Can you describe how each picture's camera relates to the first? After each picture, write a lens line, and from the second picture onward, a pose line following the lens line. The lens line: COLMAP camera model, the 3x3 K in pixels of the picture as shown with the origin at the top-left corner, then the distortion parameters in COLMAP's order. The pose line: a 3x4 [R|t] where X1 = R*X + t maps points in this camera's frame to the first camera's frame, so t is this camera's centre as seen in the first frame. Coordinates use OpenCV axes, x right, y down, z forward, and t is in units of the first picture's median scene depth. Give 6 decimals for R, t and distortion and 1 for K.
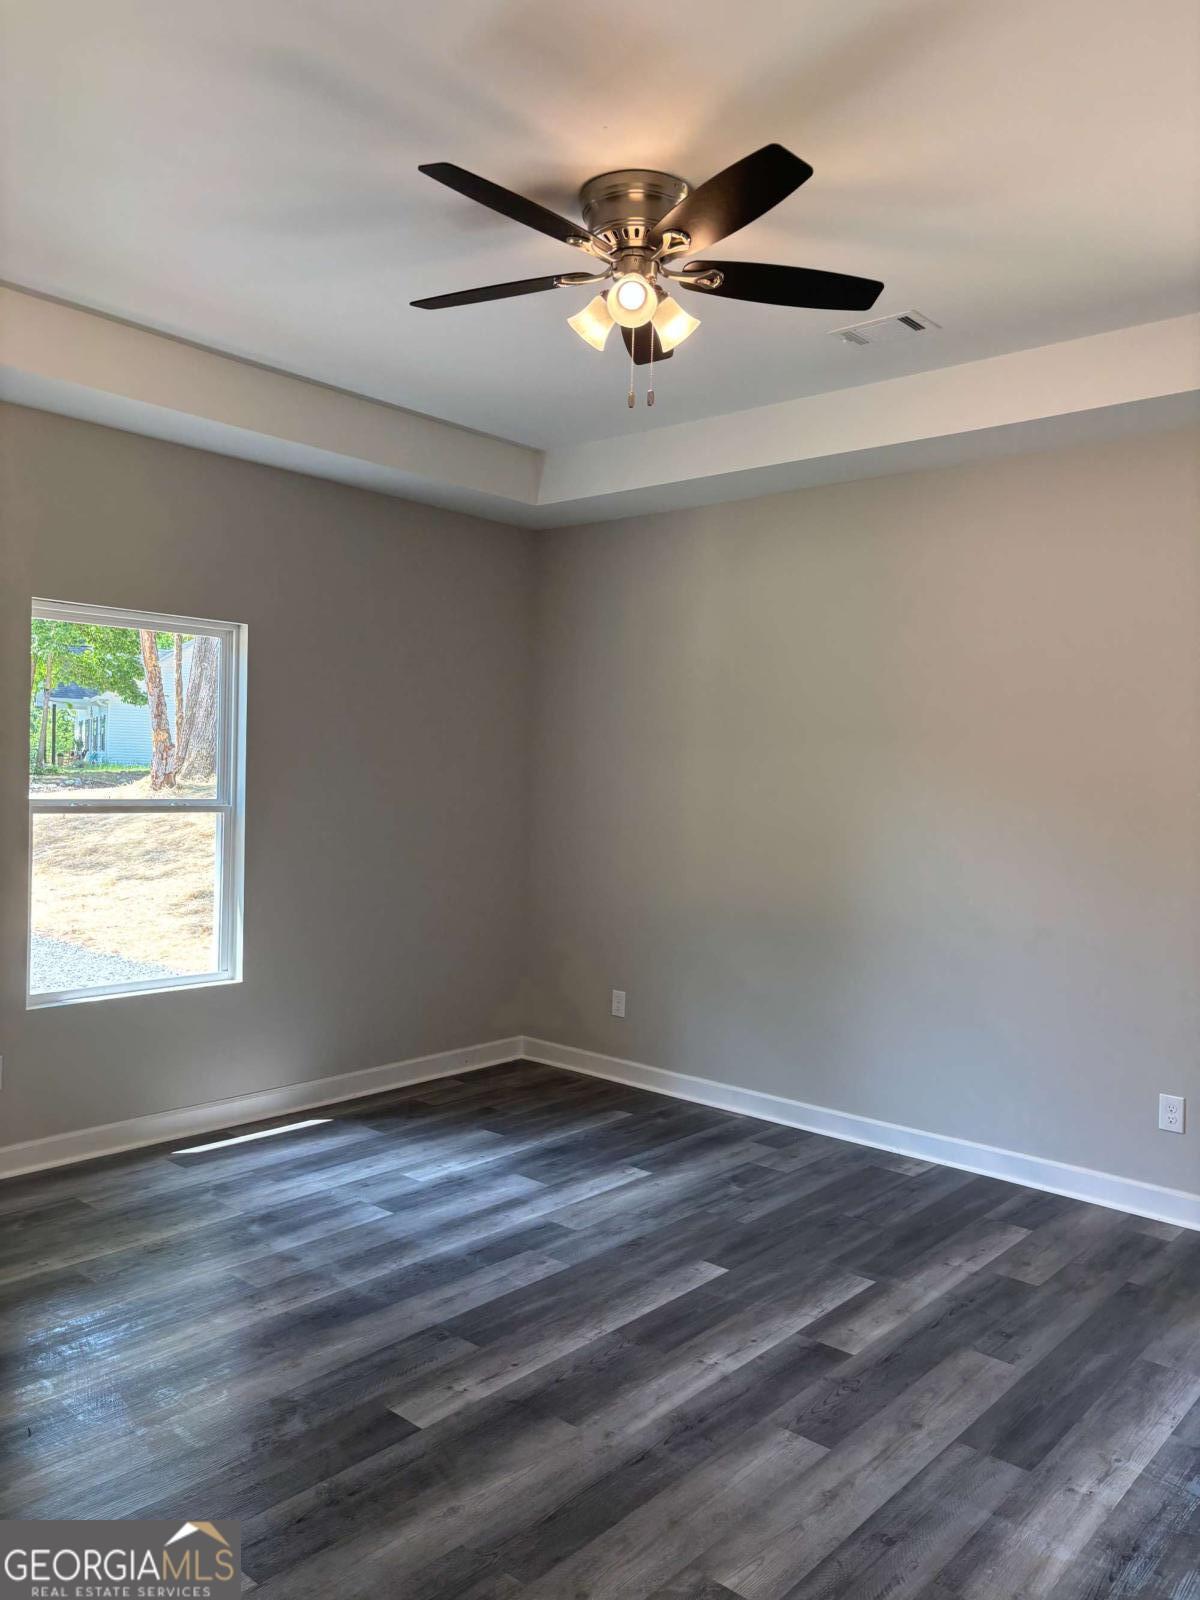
lens RADIAL K [[1190.7, 0, 600.8], [0, 1190.7, 785.7], [0, 0, 1]] dist [0.041019, -0.044921]
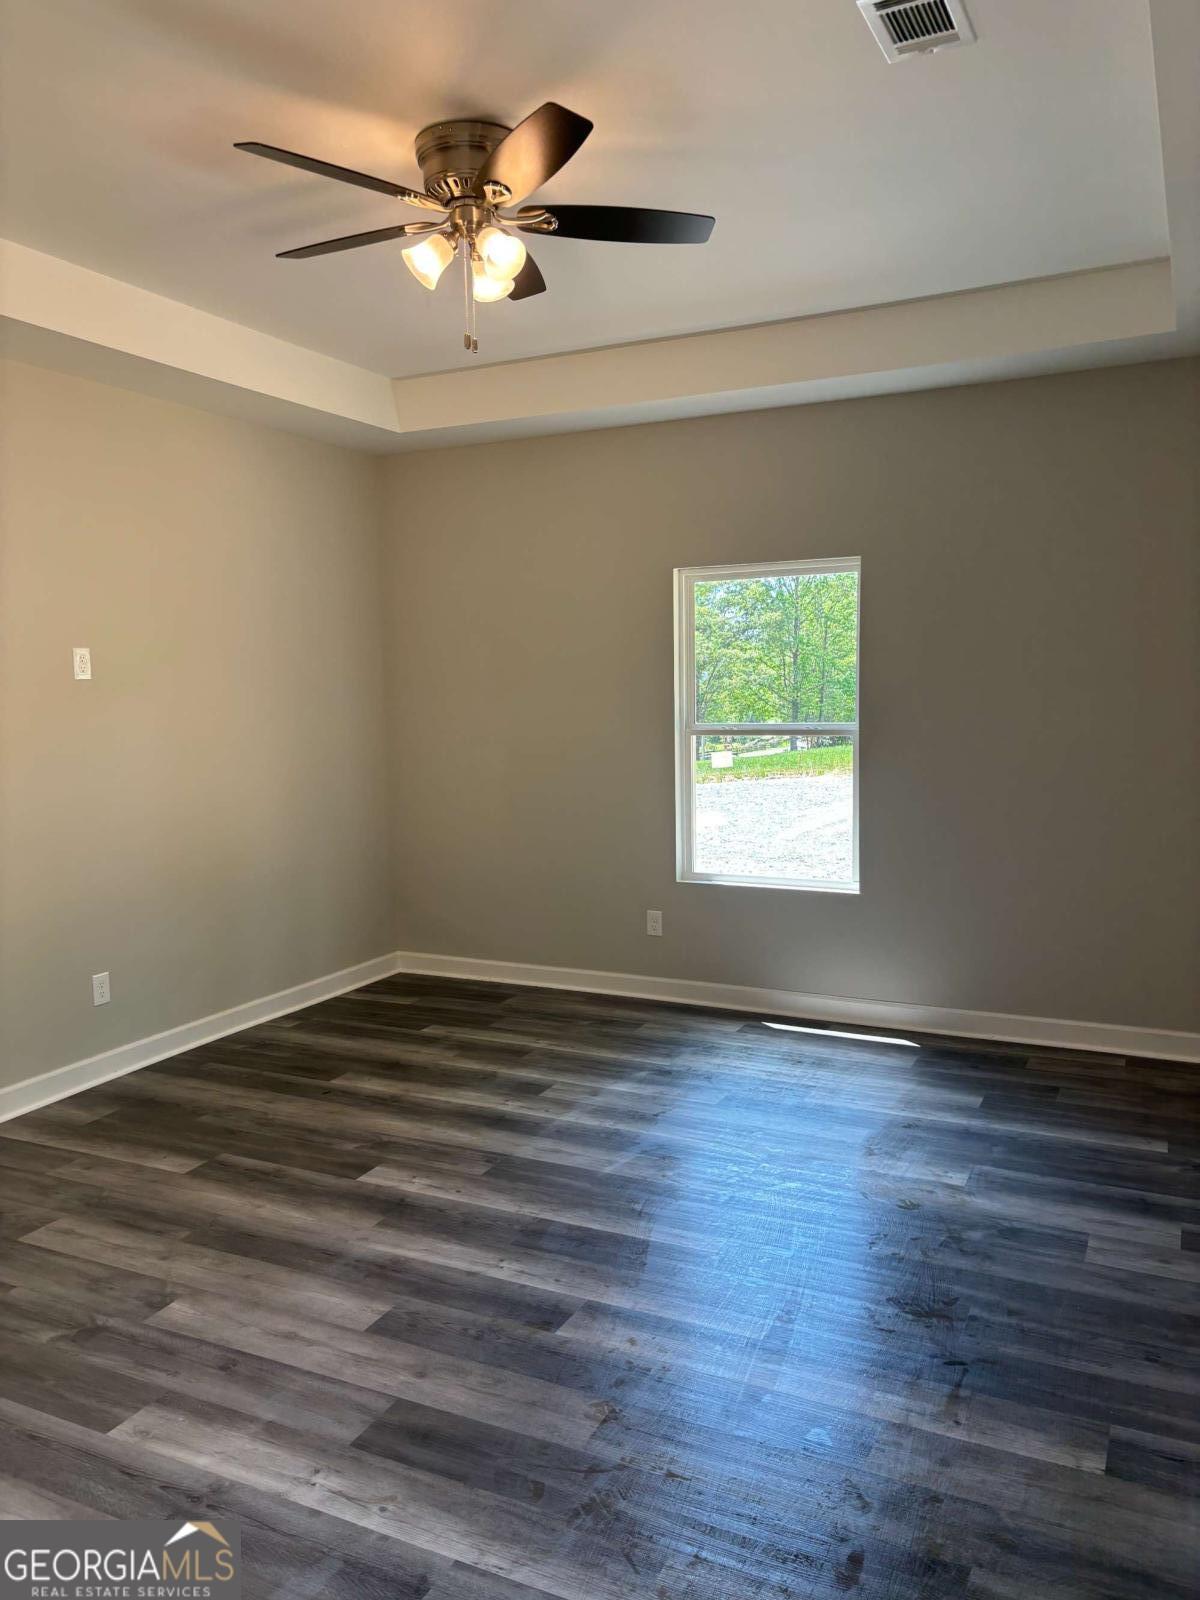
lens RADIAL K [[1190.7, 0, 609.7], [0, 1190.7, 809.3], [0, 0, 1]] dist [0.041019, -0.044921]
pose [[0.263054, 0.069626, -0.962265, 1.165983], [0.016003, 0.996940, 0.076510, 0.003293], [0.964648, -0.035526, 0.261135, 0.879632]]
